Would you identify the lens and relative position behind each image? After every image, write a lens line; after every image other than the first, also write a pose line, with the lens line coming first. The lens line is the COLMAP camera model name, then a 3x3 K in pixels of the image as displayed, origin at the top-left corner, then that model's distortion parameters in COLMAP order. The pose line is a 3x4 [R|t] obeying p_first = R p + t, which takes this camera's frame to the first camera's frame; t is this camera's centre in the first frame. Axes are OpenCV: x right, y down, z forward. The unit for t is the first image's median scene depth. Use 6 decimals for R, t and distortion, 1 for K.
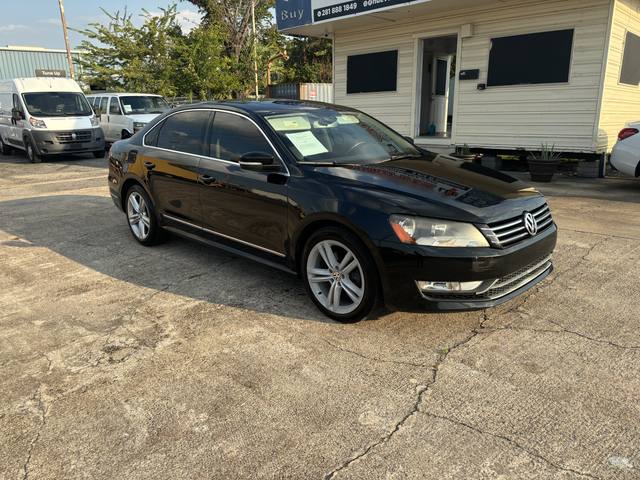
lens RADIAL K [[485.2, 0, 317.6], [0, 485.2, 238.8], [0, 0, 1]] dist [0.043292, -0.051158]
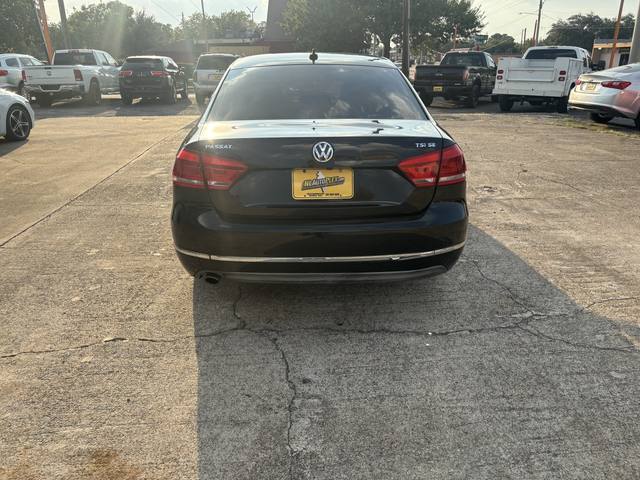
lens RADIAL K [[485.2, 0, 317.6], [0, 485.2, 238.8], [0, 0, 1]] dist [0.043292, -0.051158]
pose [[-0.729931, -0.211561, 0.649956, -0.814556], [0.200026, 0.843151, 0.499085, -0.470423], [-0.653598, 0.494306, -0.573124, 1.768841]]
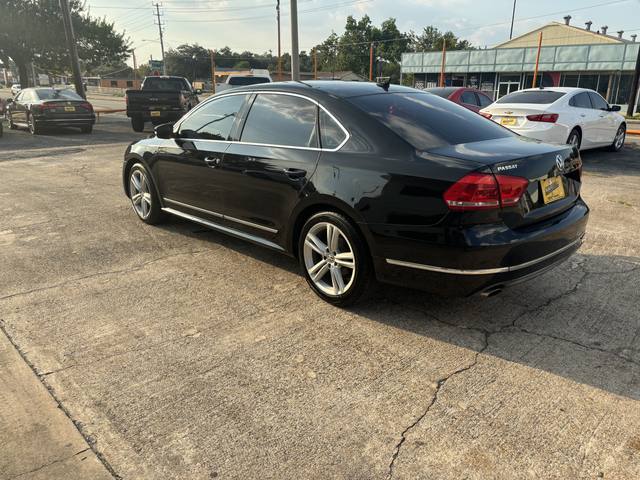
lens RADIAL K [[485.2, 0, 317.6], [0, 485.2, 238.8], [0, 0, 1]] dist [0.043292, -0.051158]
pose [[-0.999513, 0.006341, 0.030551, -0.148121], [0.021897, 0.840073, 0.542031, -0.564565], [-0.022228, 0.542436, -0.839803, 2.034631]]
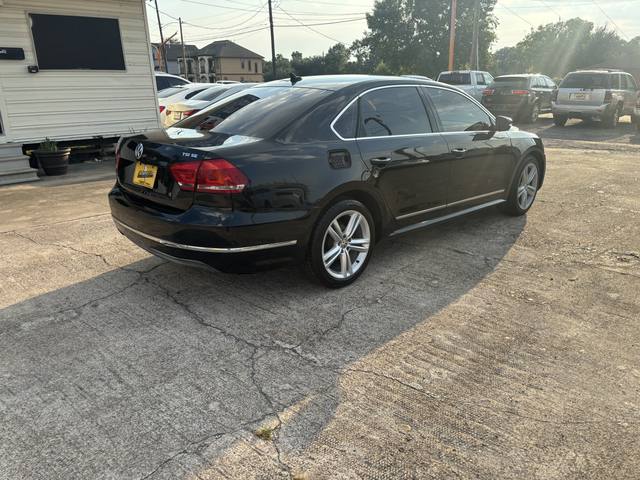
lens RADIAL K [[486.2, 0, 313.0], [0, 486.2, 242.5], [0, 0, 1]] dist [0.037853, -0.045579]
pose [[0.035891, -0.290507, 0.956200, -1.175977], [0.276676, 0.922304, 0.269824, -0.284725], [-0.960293, 0.254873, 0.113479, 1.123206]]
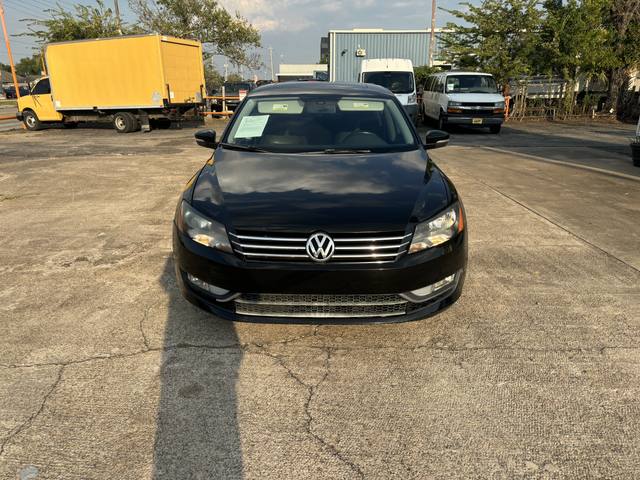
lens RADIAL K [[485.2, 0, 317.6], [0, 485.2, 238.8], [0, 0, 1]] dist [0.043292, -0.051158]
pose [[0.700240, 0.232887, -0.674854, 0.684742], [-0.204025, 0.971152, 0.123437, -0.100496], [0.684133, 0.051252, 0.727554, 0.291559]]
